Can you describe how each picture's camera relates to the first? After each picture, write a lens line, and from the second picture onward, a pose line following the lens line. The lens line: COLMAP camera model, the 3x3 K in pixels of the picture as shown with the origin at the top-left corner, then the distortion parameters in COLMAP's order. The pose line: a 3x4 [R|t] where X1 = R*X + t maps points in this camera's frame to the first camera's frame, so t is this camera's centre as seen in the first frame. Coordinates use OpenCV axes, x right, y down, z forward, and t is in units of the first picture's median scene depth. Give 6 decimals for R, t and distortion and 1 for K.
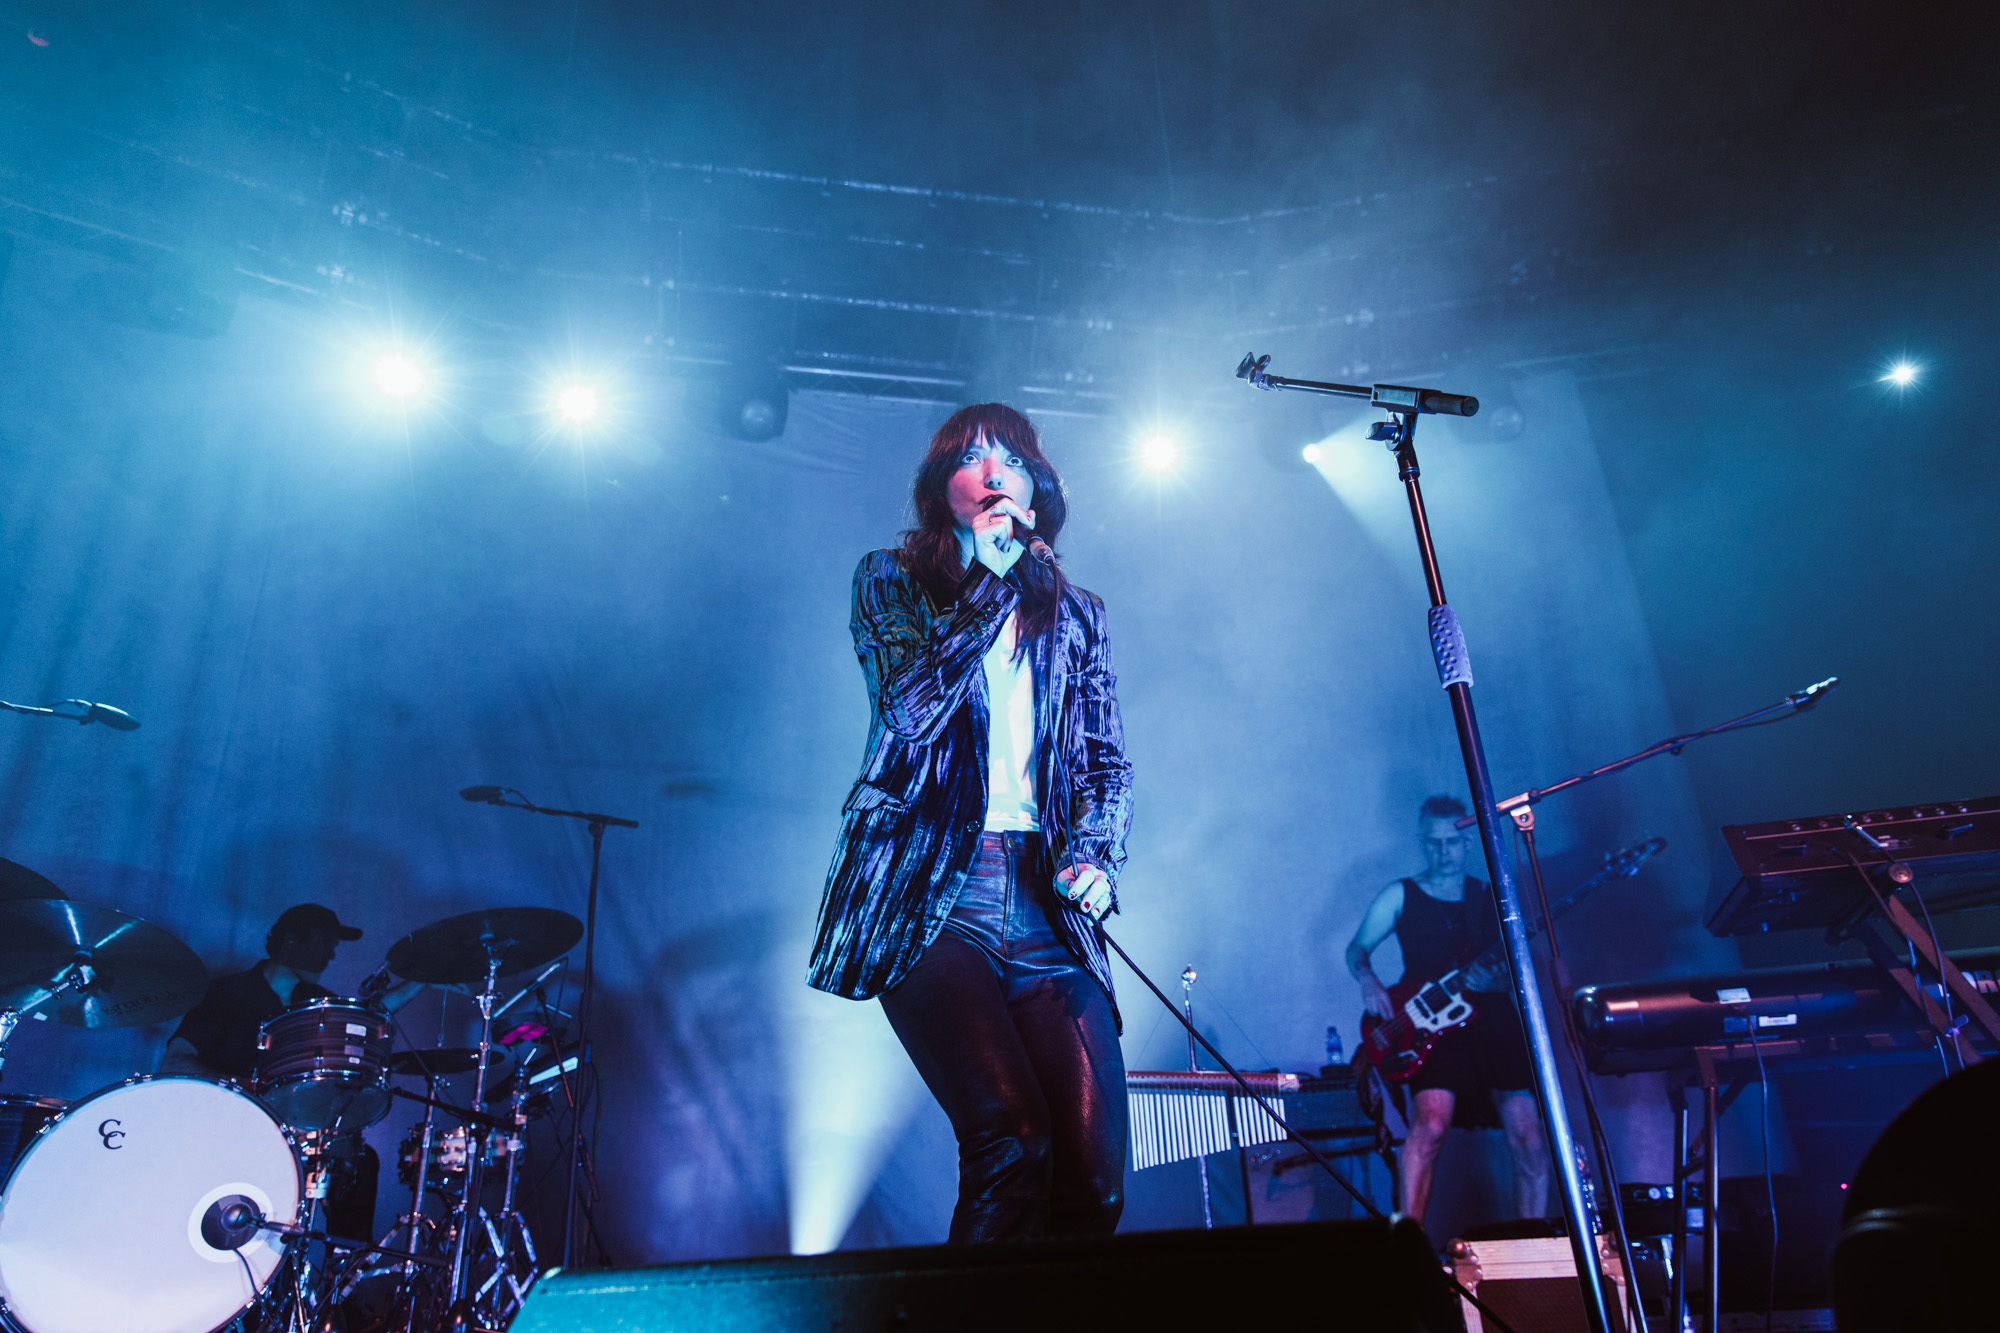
lens RADIAL K [[1341.0, 0, 1000.0], [0, 1341.0, 666.5], [0, 0, 1]] dist [0.002513, -0.001070]
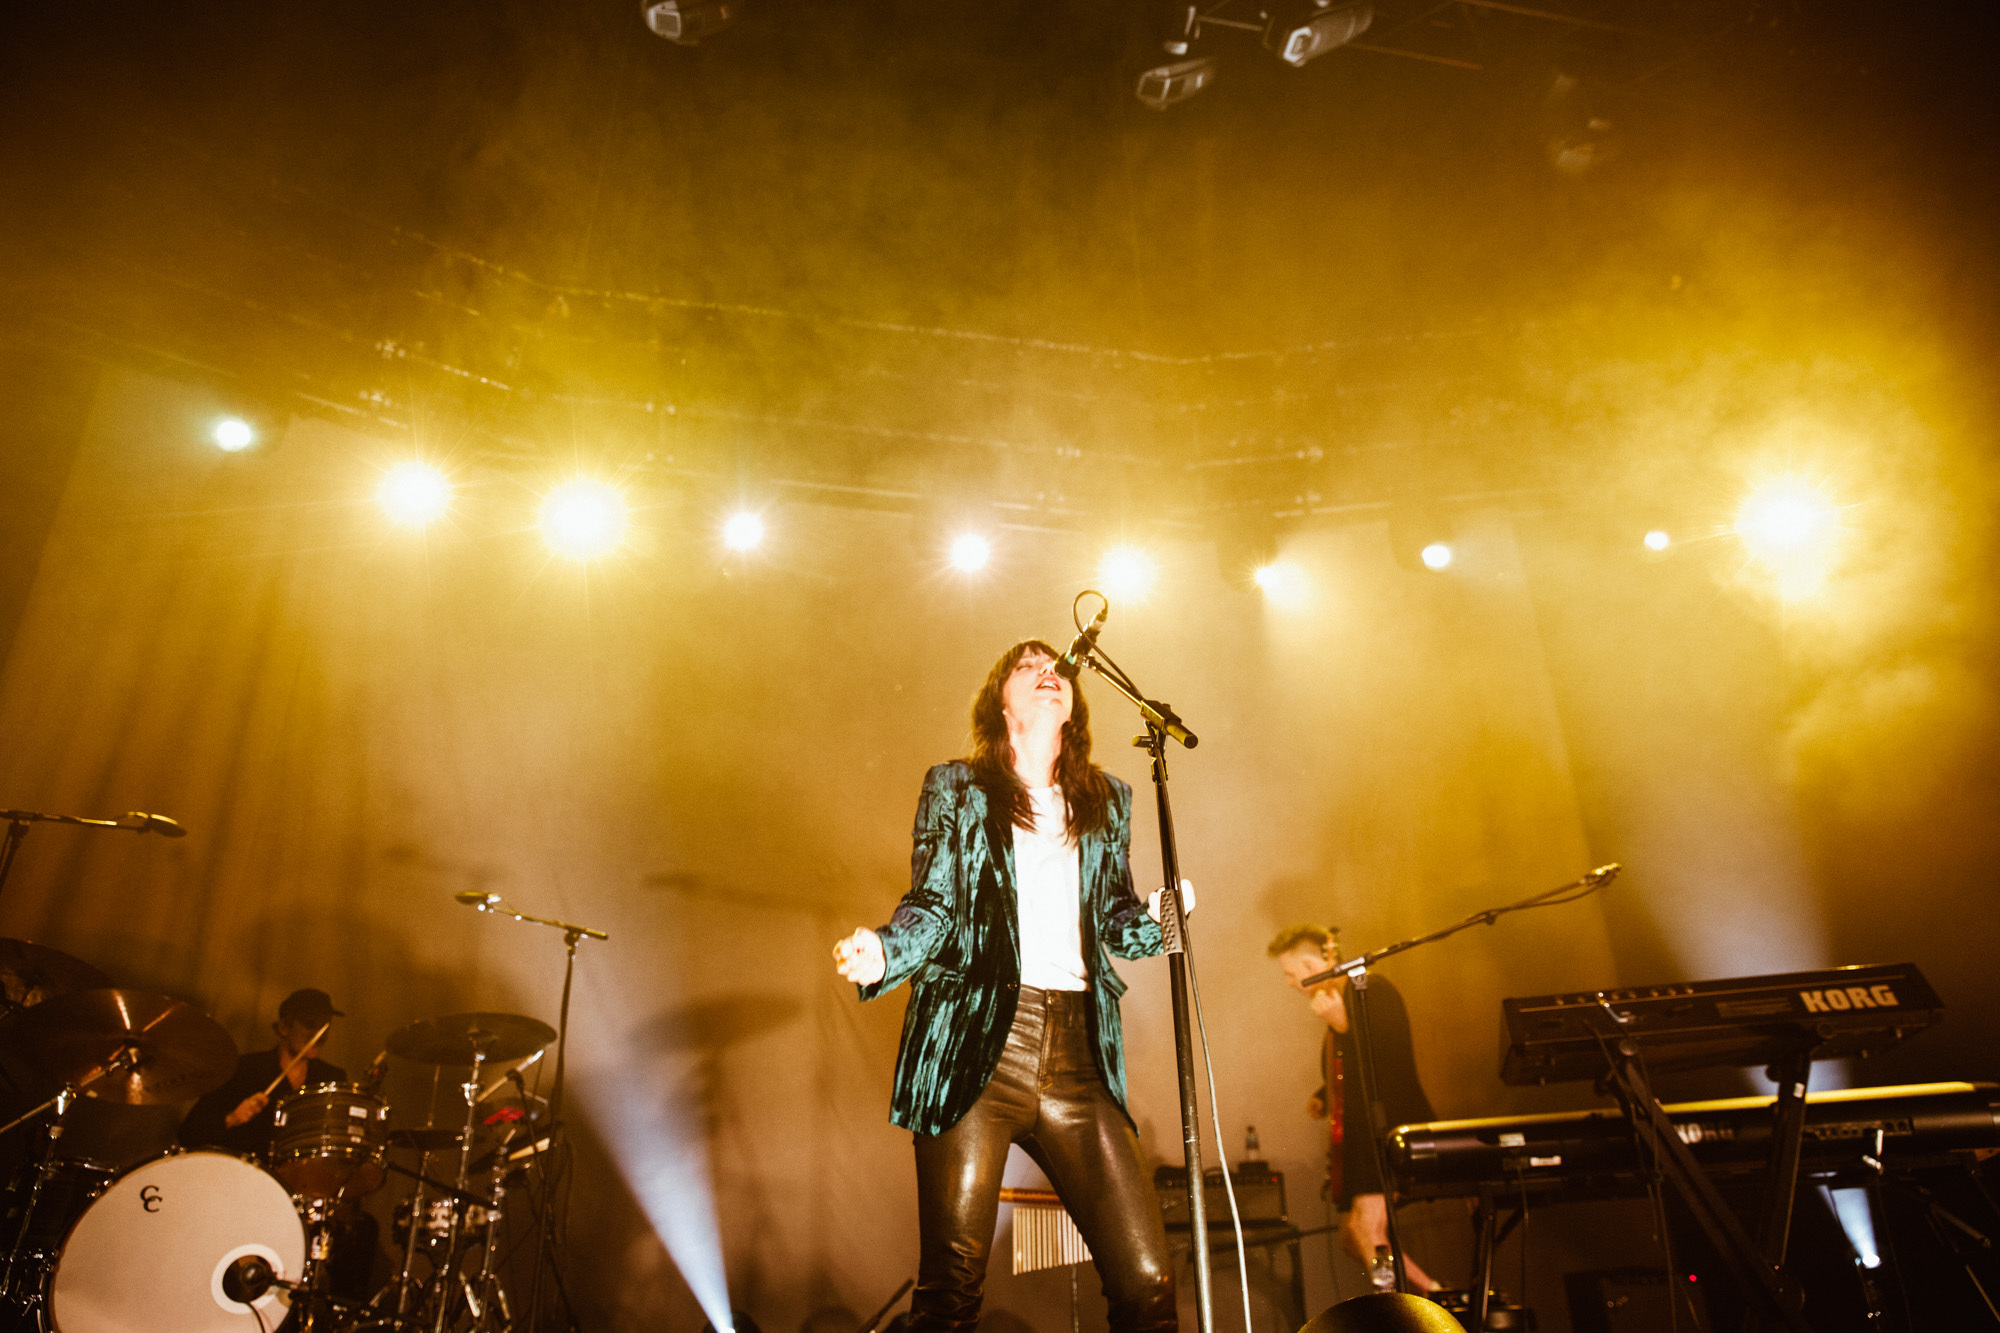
lens RADIAL K [[1331.4, 0, 1000.0], [0, 1331.4, 666.5], [0, 0, 1]] dist [-0.121729, 0.080411]
pose [[0.999611, 0.027660, -0.003584, 0.059816], [-0.027795, 0.998573, -0.045603, -0.073124], [0.002318, 0.045685, 0.998953, -0.109785]]
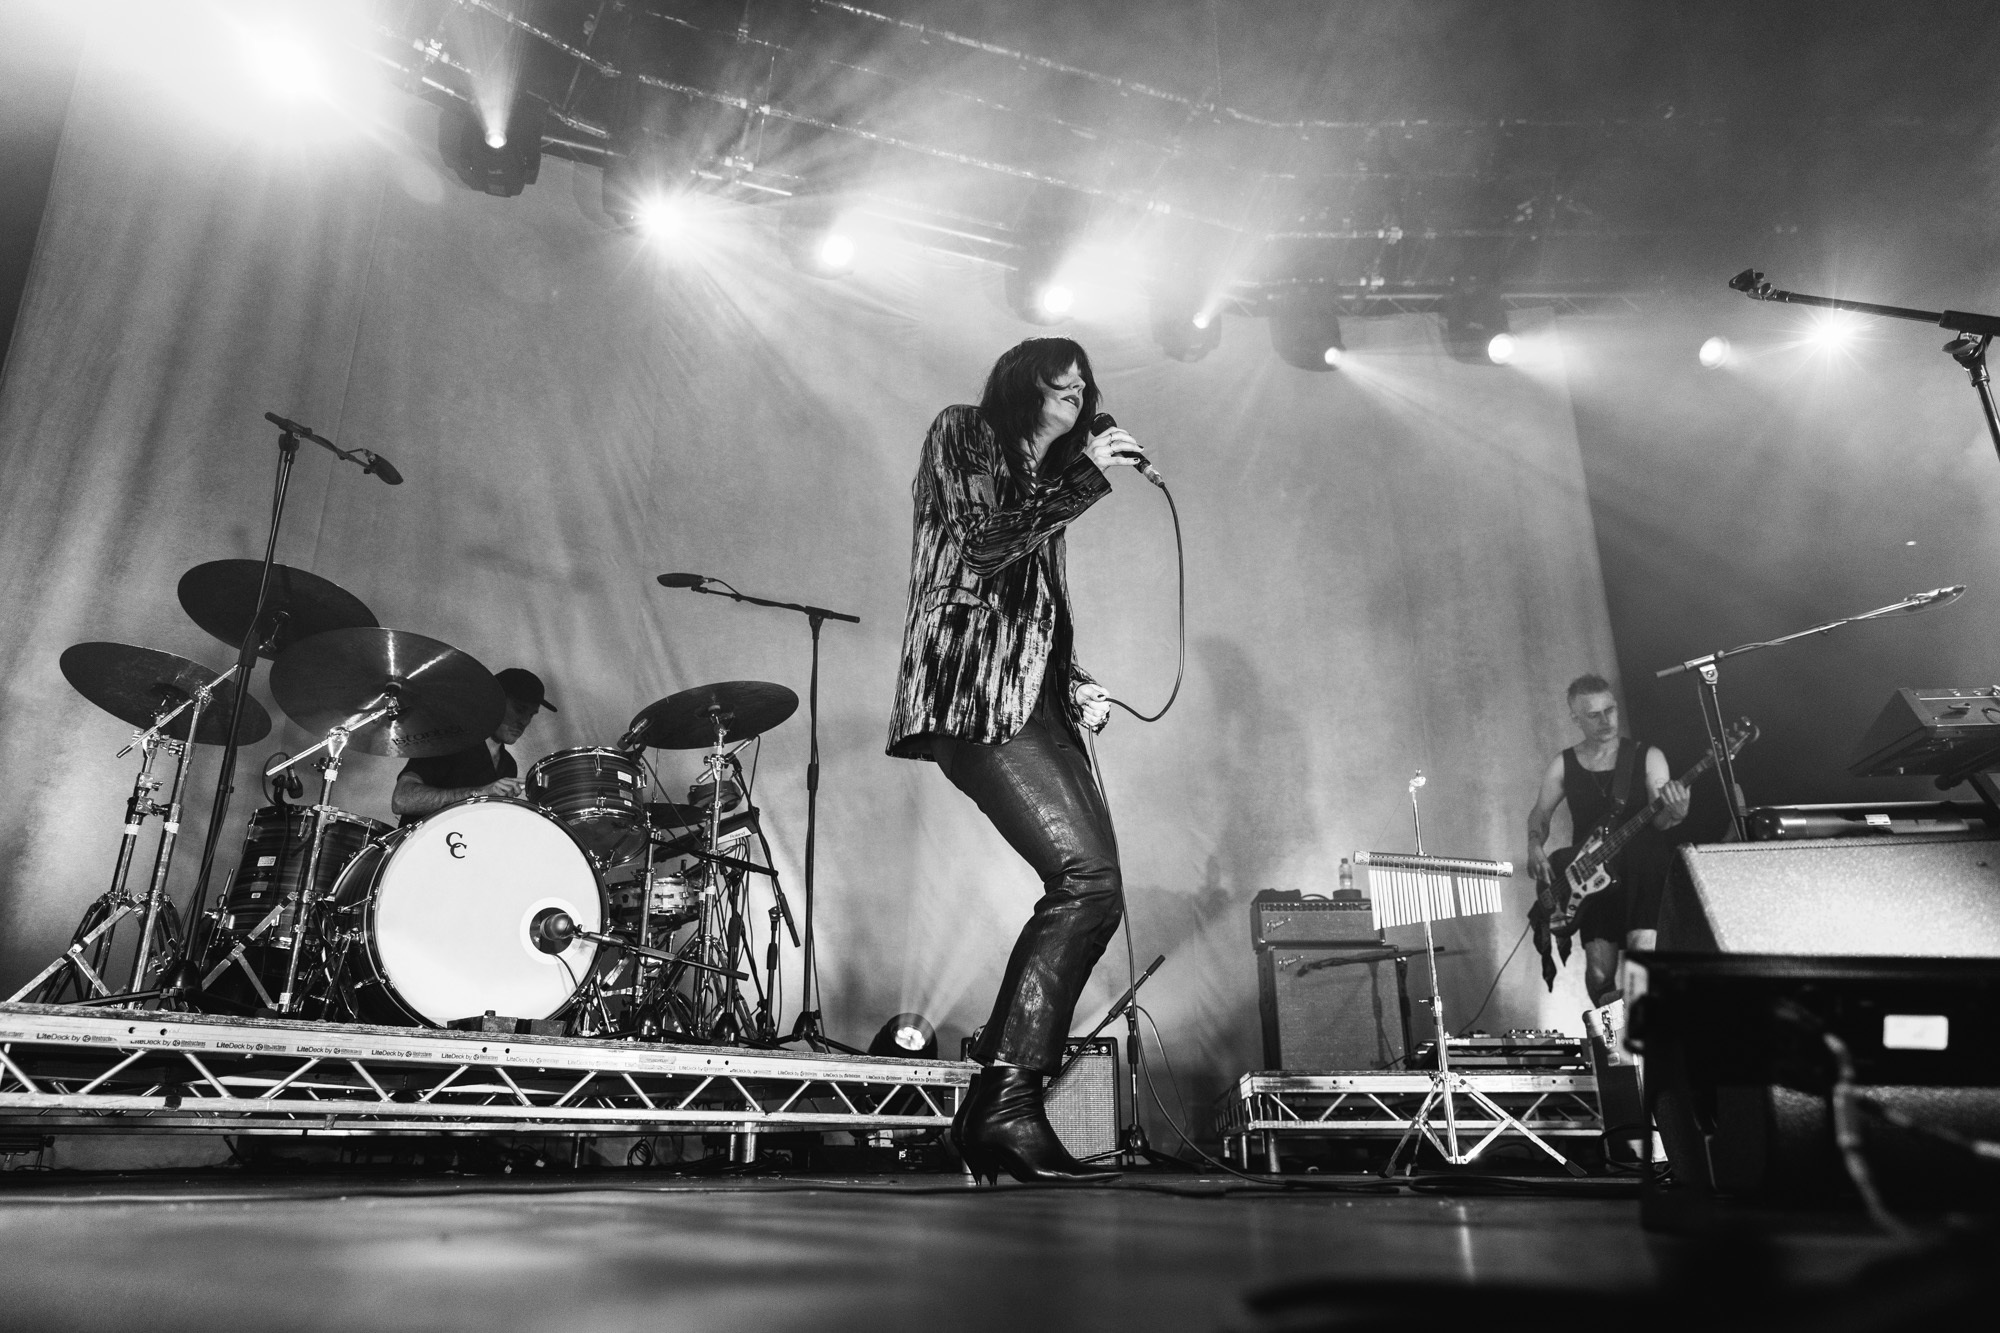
lens RADIAL K [[1294.9, 0, 1000.0], [0, 1294.9, 666.5], [0, 0, 1]] dist [-0.002537, 0.000622]
pose [[0.987592, 0.091520, 0.127614, -0.316837], [-0.103847, 0.990185, 0.093540, 0.047995], [-0.117800, -0.105632, 0.987403, -0.080245]]
